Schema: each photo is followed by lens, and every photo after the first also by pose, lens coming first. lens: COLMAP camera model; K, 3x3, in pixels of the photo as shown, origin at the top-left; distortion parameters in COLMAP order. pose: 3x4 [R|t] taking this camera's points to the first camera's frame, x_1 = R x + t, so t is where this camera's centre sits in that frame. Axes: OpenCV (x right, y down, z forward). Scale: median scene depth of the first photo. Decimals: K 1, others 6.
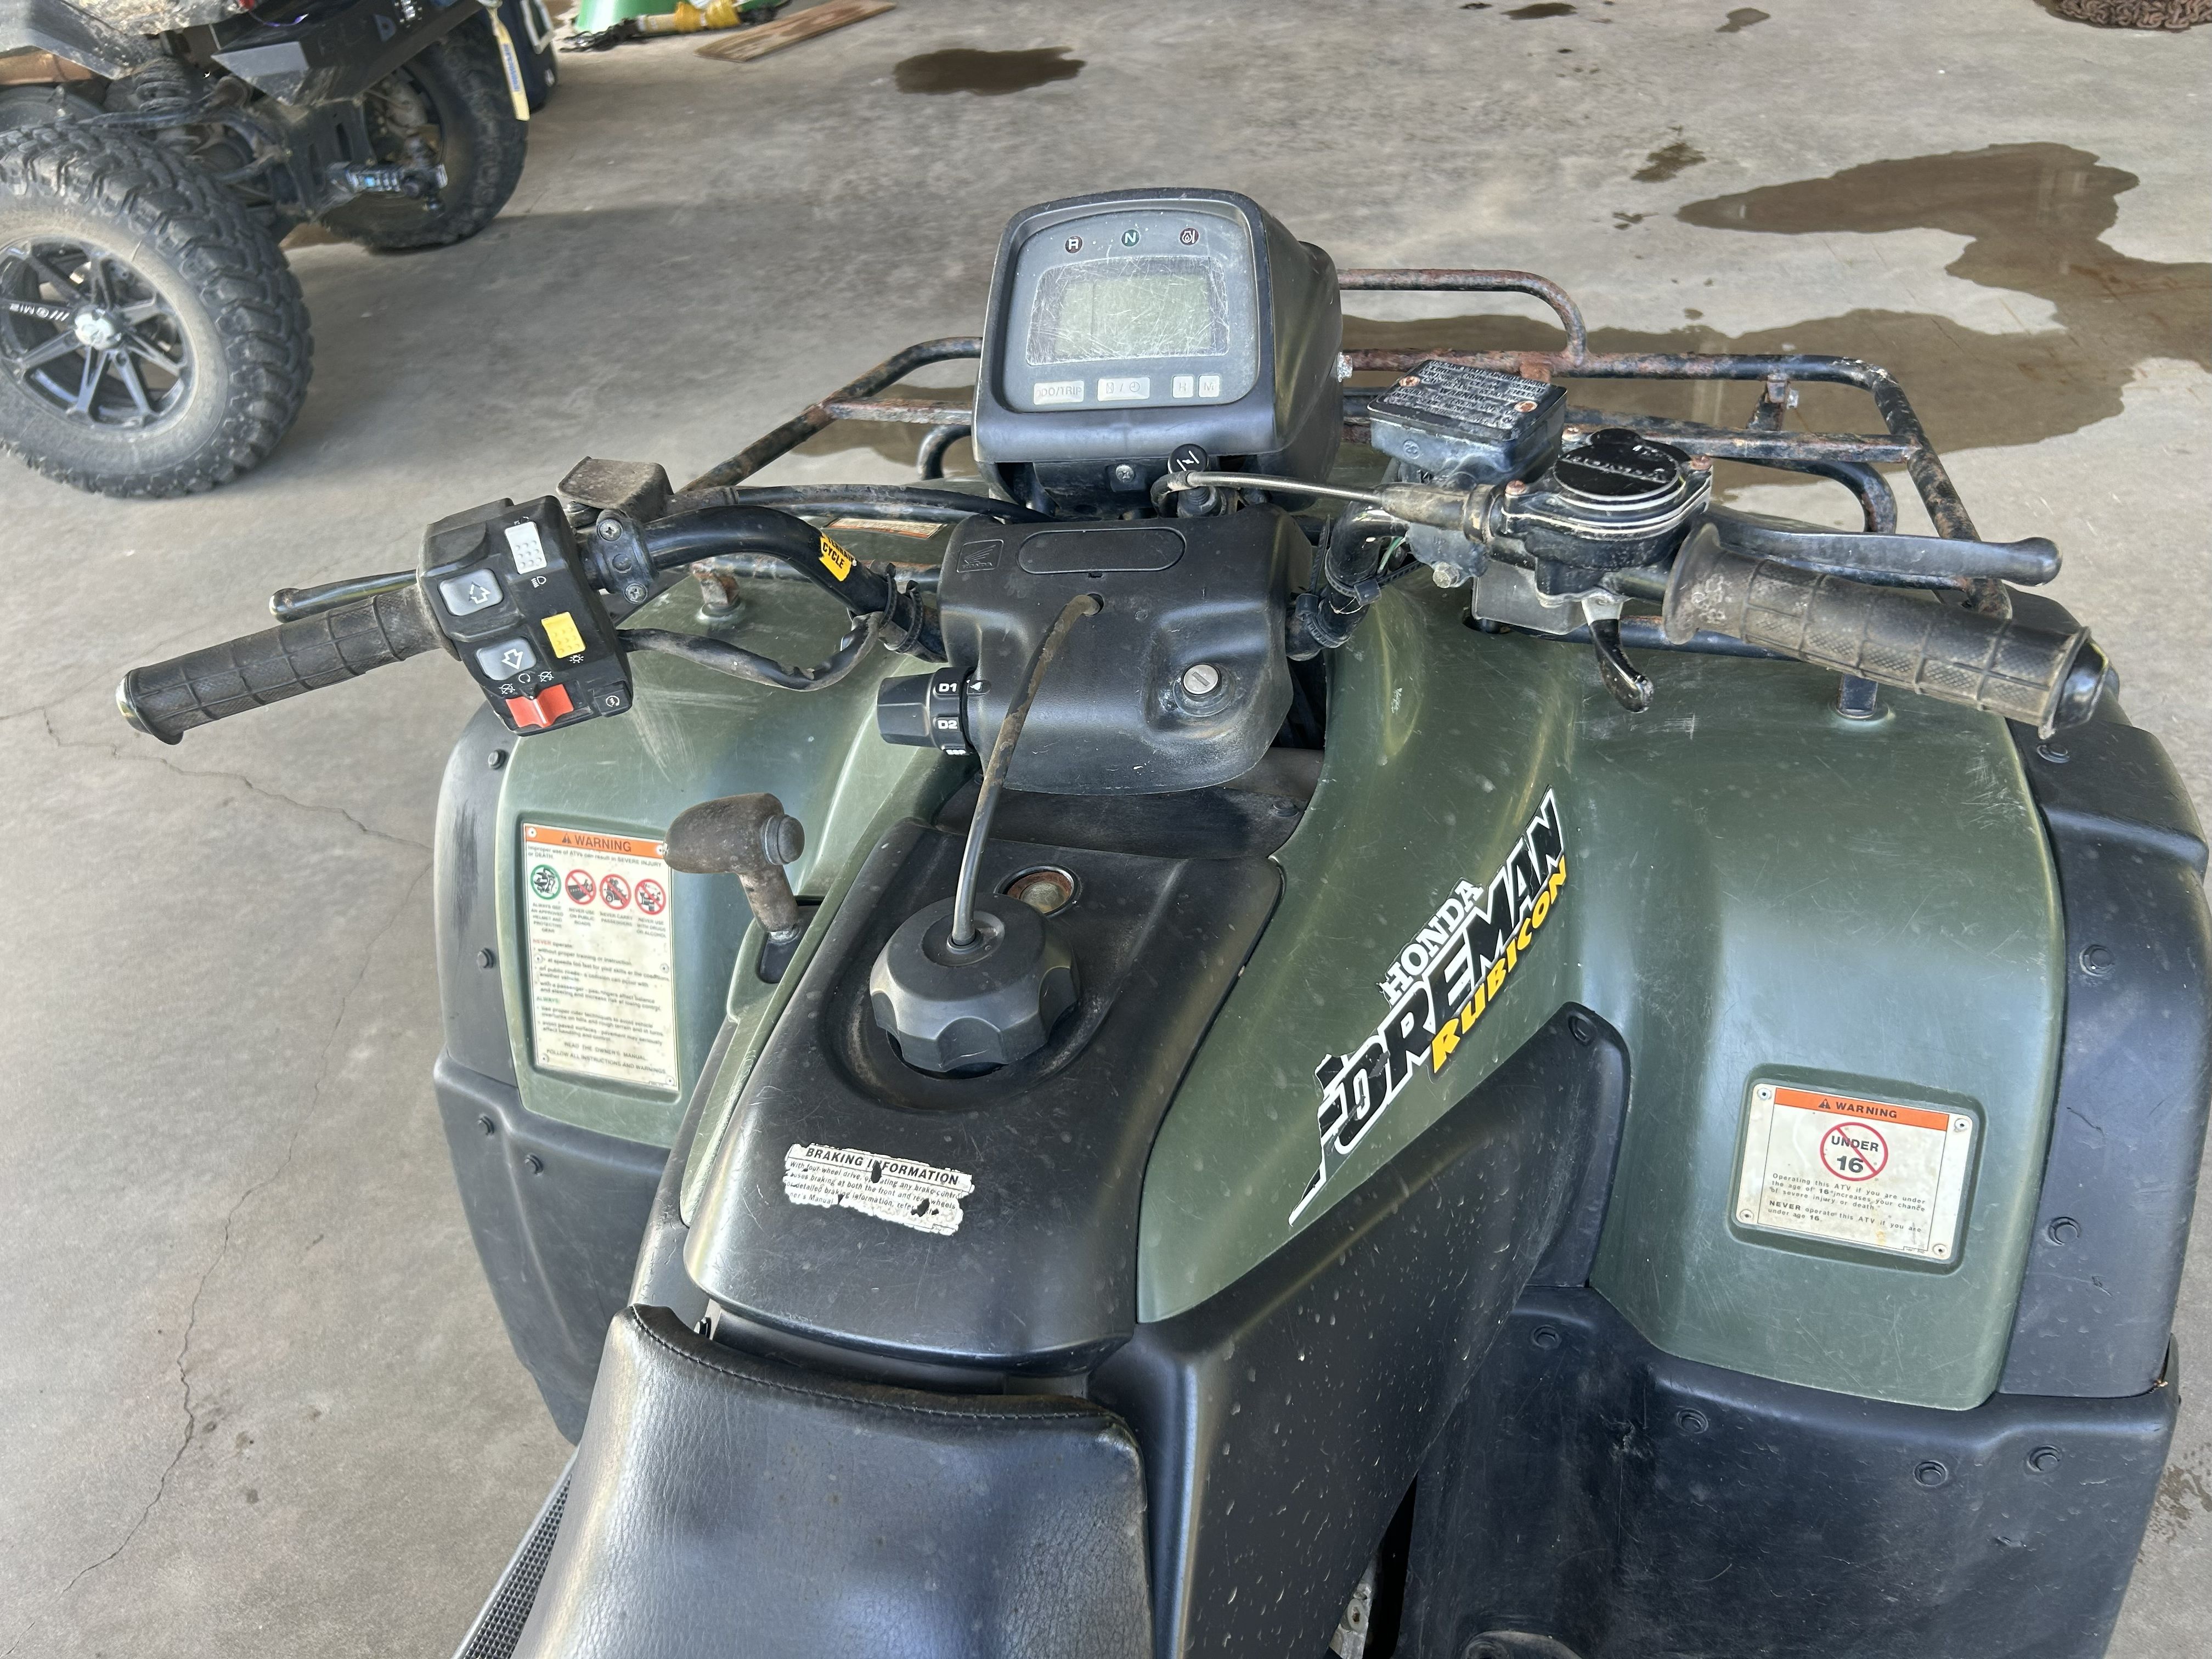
lens RADIAL K [[1693.8, 0, 1131.6], [0, 1693.8, 802.5], [0, 0, 1]] dist [0.037174, -0.051266]
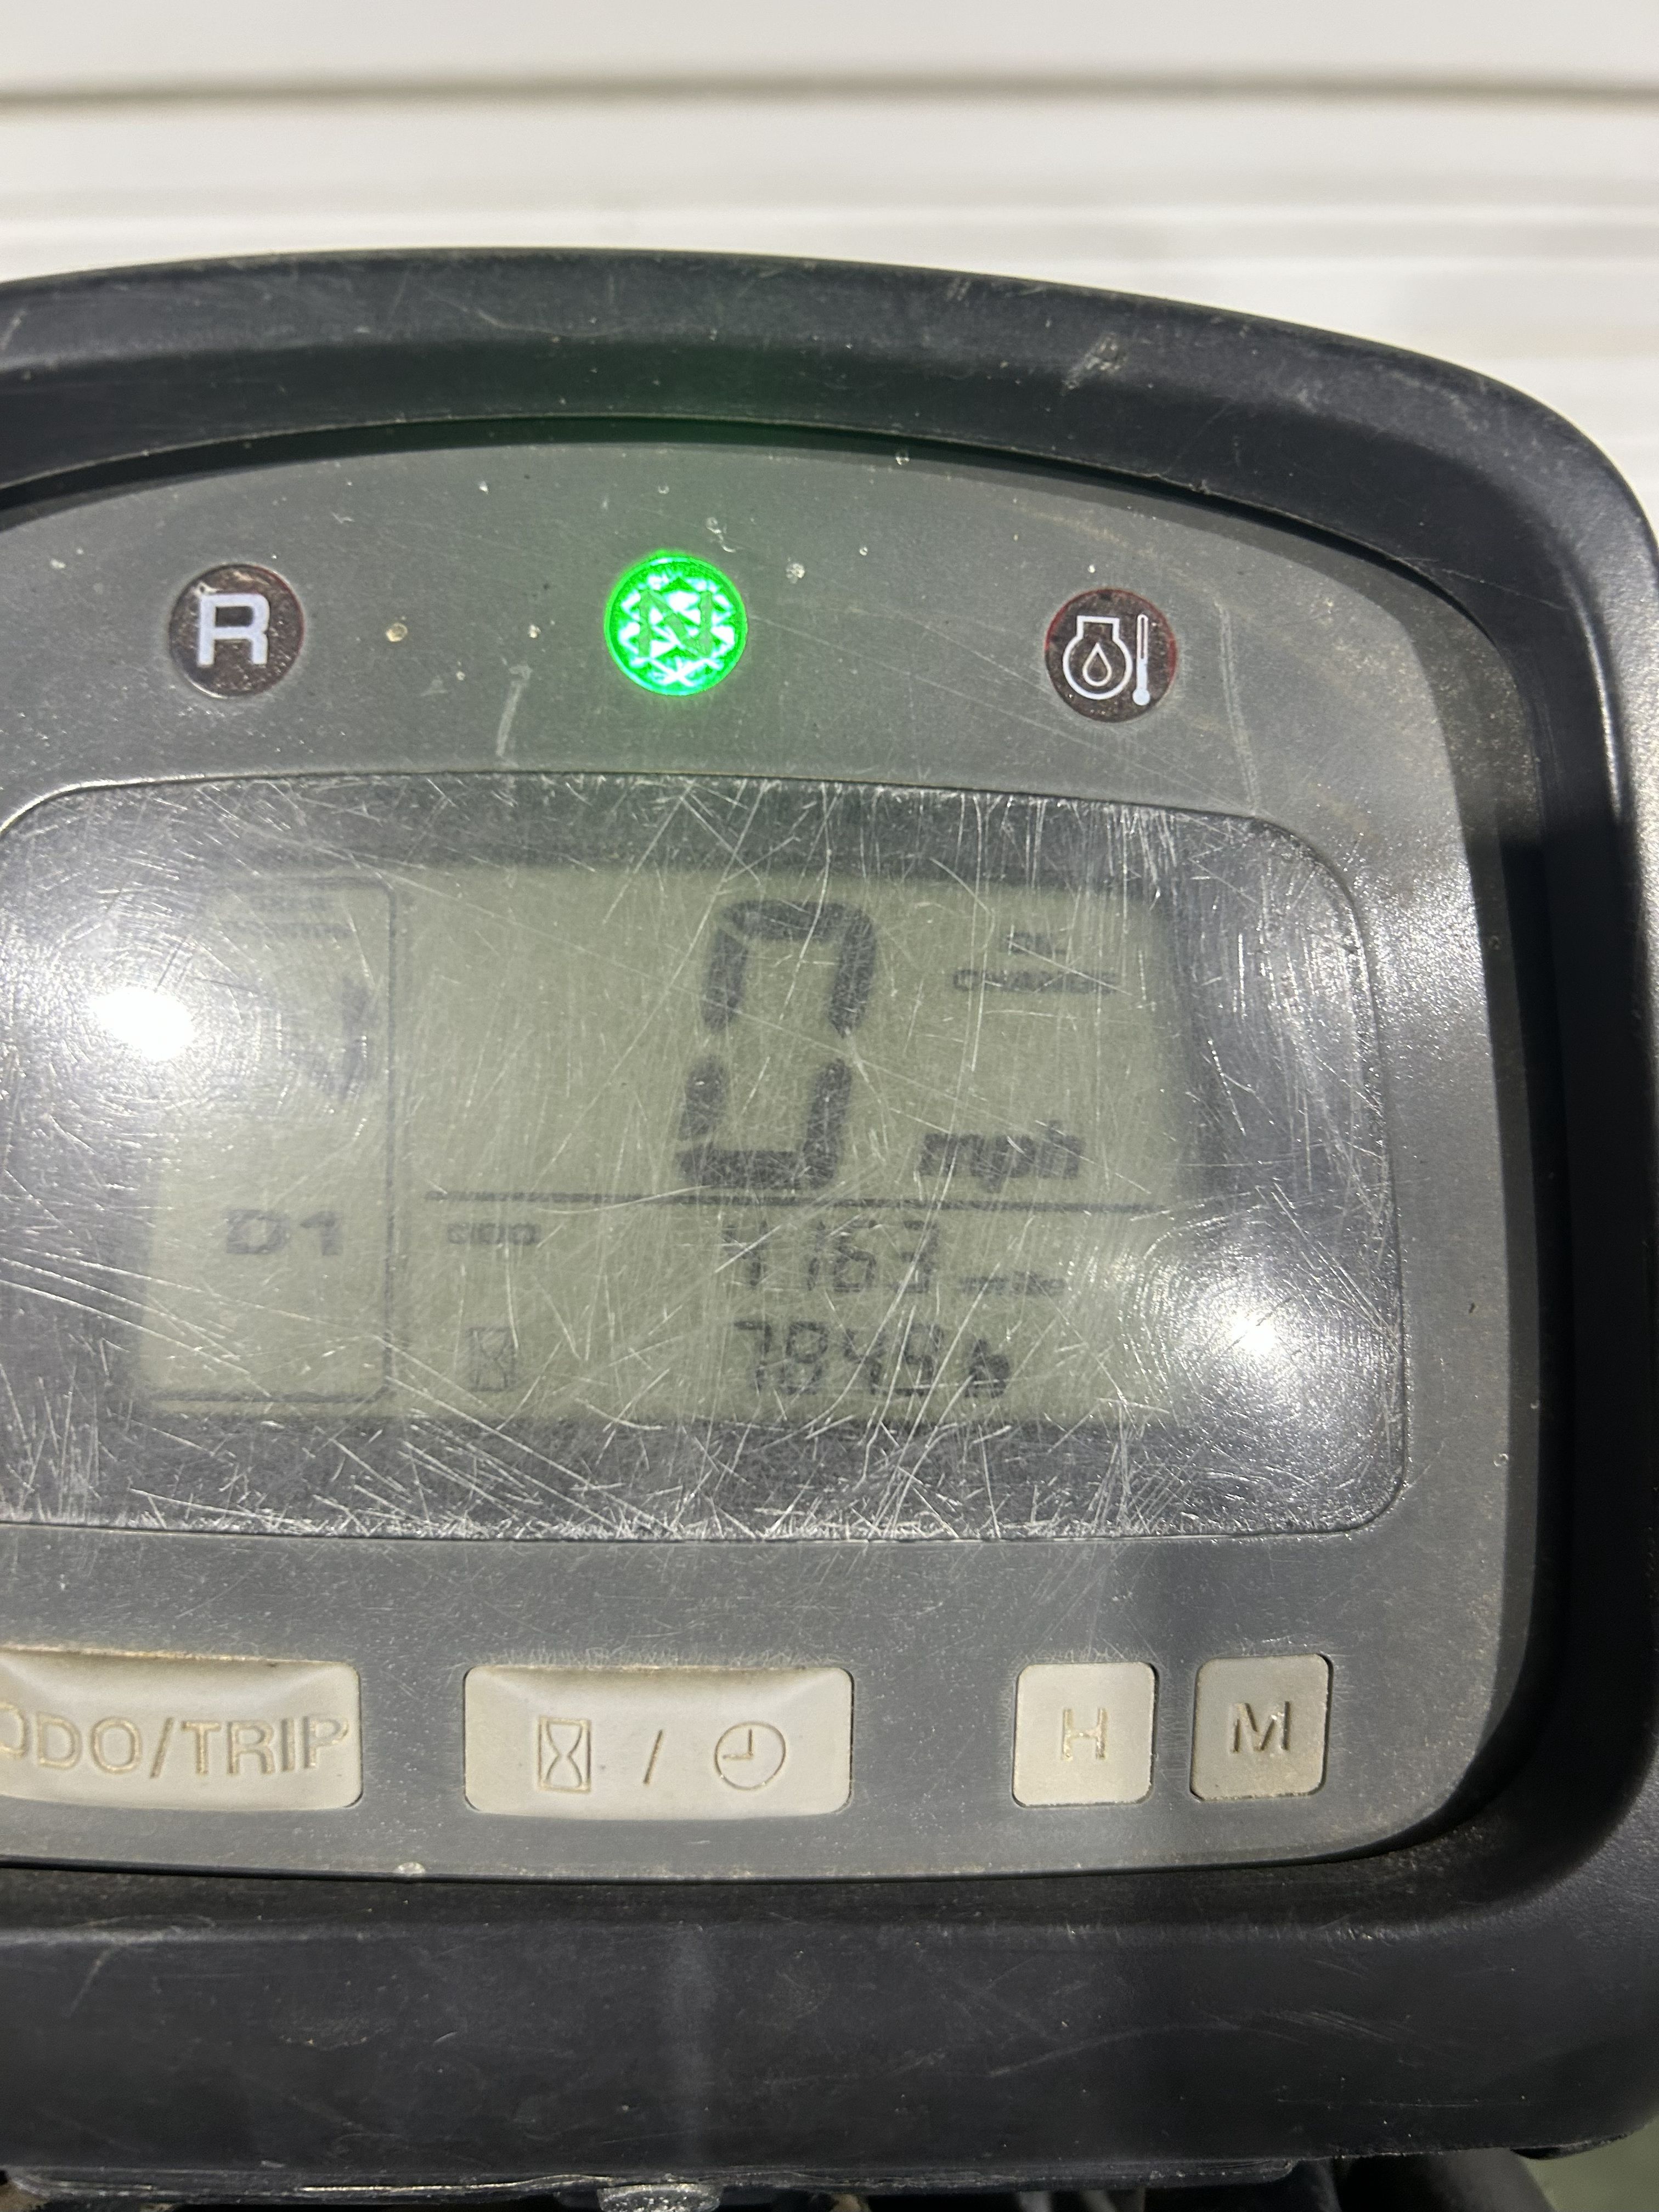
lens RADIAL K [[1693.8, 0, 829.8], [0, 1693.8, 1106.6], [0, 0, 1]] dist [0.037174, -0.051266]
pose [[0.959722, -0.041826, 0.277822, -0.027455], [0.001070, 0.989393, 0.145259, -0.312266], [-0.280950, -0.139112, 0.949587, 0.859874]]
